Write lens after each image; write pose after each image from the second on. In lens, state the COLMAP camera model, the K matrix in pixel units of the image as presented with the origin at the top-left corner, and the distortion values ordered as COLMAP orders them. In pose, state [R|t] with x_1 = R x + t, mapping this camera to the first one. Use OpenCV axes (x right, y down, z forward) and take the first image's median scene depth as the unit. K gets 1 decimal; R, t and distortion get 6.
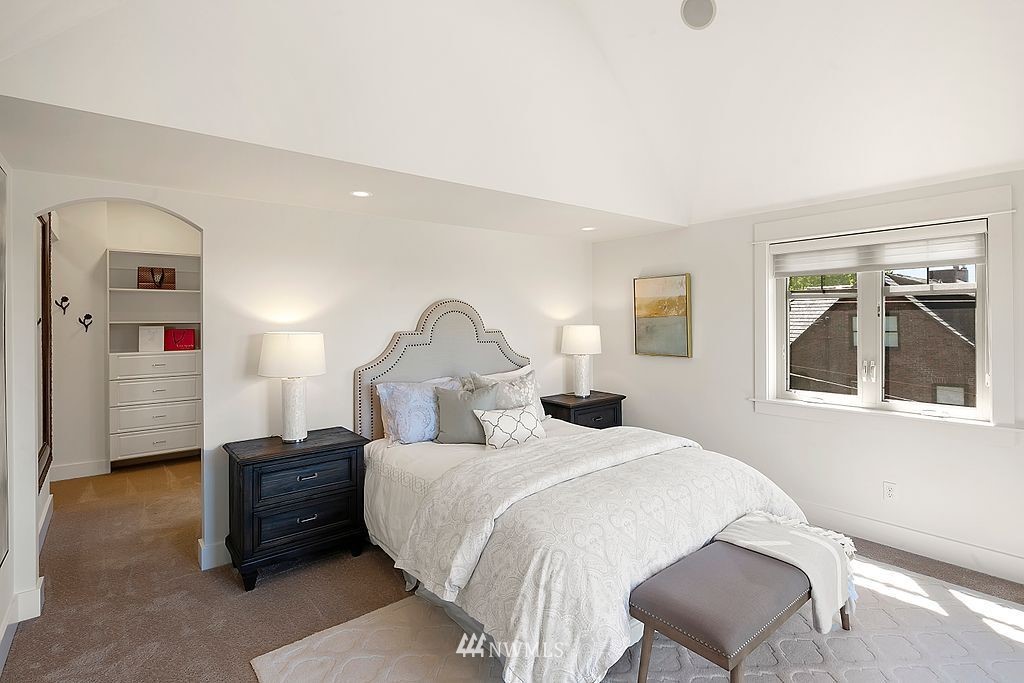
lens RADIAL K [[498.6, 0, 511.8], [0, 498.6, 316.2], [0, 0, 1]] dist [-0.001993, -0.001028]
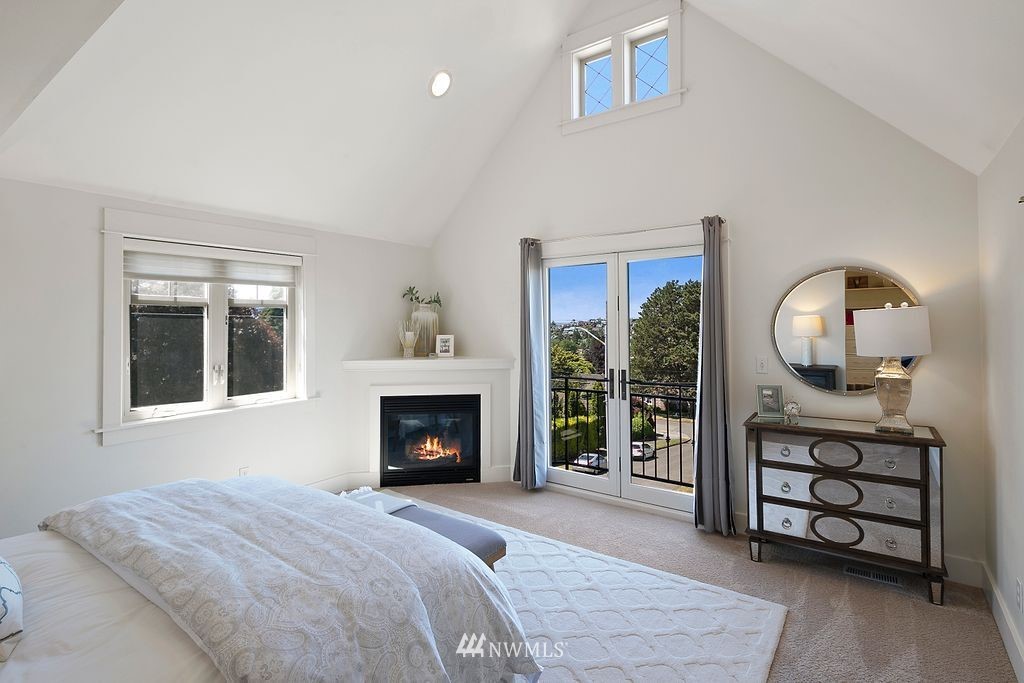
lens RADIAL K [[498.6, 0, 509.5], [0, 498.6, 331.9], [0, 0, 1]] dist [-0.001993, -0.001028]
pose [[-0.266256, -0.008911, 0.963861, -0.475910], [0.001252, 0.999953, 0.009590, 0.006311], [-0.963902, 0.003760, -0.266232, 0.634599]]
